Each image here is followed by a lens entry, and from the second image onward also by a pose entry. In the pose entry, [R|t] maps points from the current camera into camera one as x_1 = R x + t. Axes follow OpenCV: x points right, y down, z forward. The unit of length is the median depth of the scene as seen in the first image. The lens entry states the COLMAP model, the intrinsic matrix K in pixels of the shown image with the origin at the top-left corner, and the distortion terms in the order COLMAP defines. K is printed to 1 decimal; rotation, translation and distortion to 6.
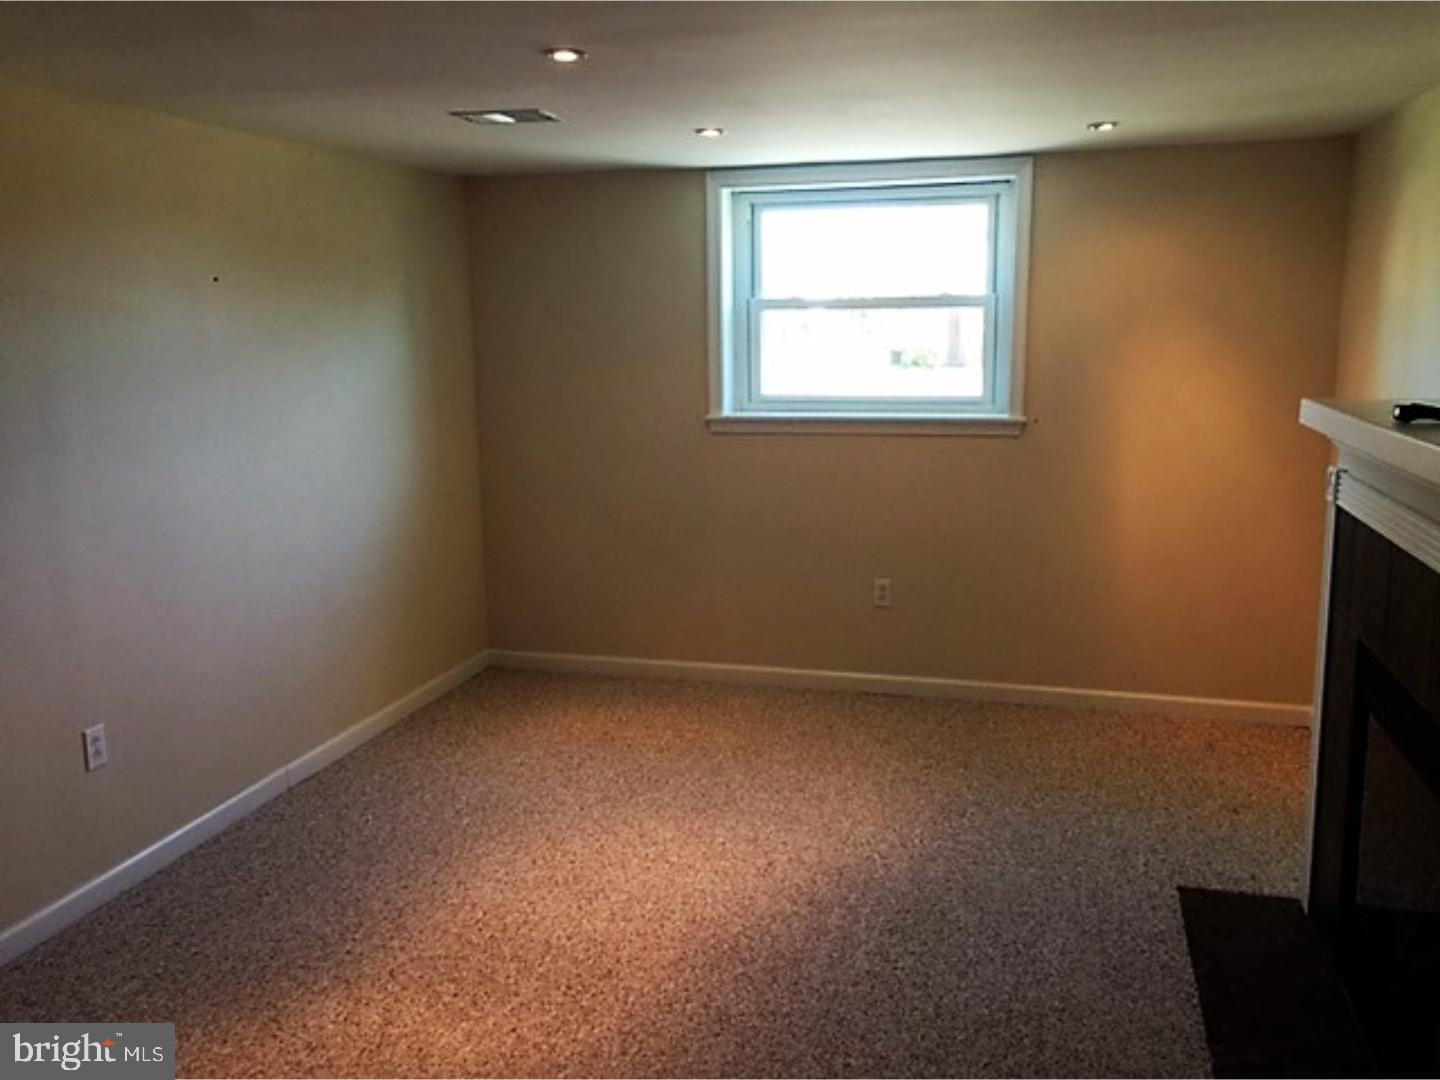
lens RADIAL K [[1233.4, 0, 717.9], [0, 1233.4, 529.7], [0, 0, 1]] dist [0.051346, -0.083685]
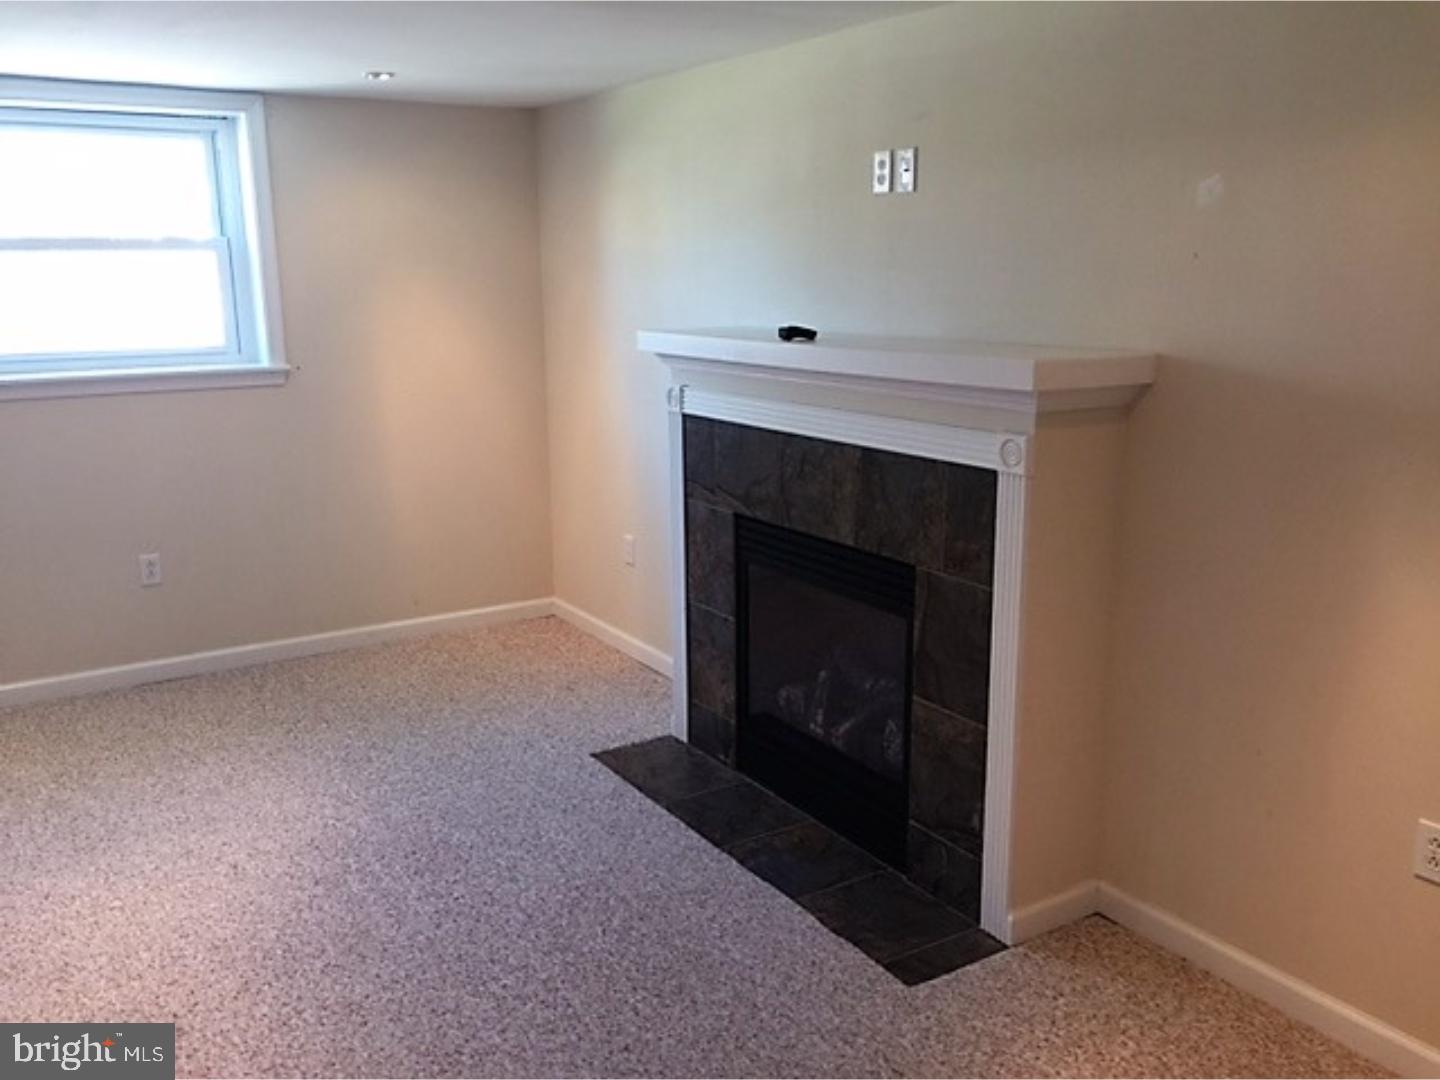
lens RADIAL K [[1233.4, 0, 717.9], [0, 1233.4, 529.7], [0, 0, 1]] dist [0.051346, -0.083685]
pose [[0.662755, -0.153676, 0.732898, -0.279450], [0.126784, 0.987614, 0.092435, -0.009974], [-0.738025, 0.031658, 0.674030, 0.094164]]
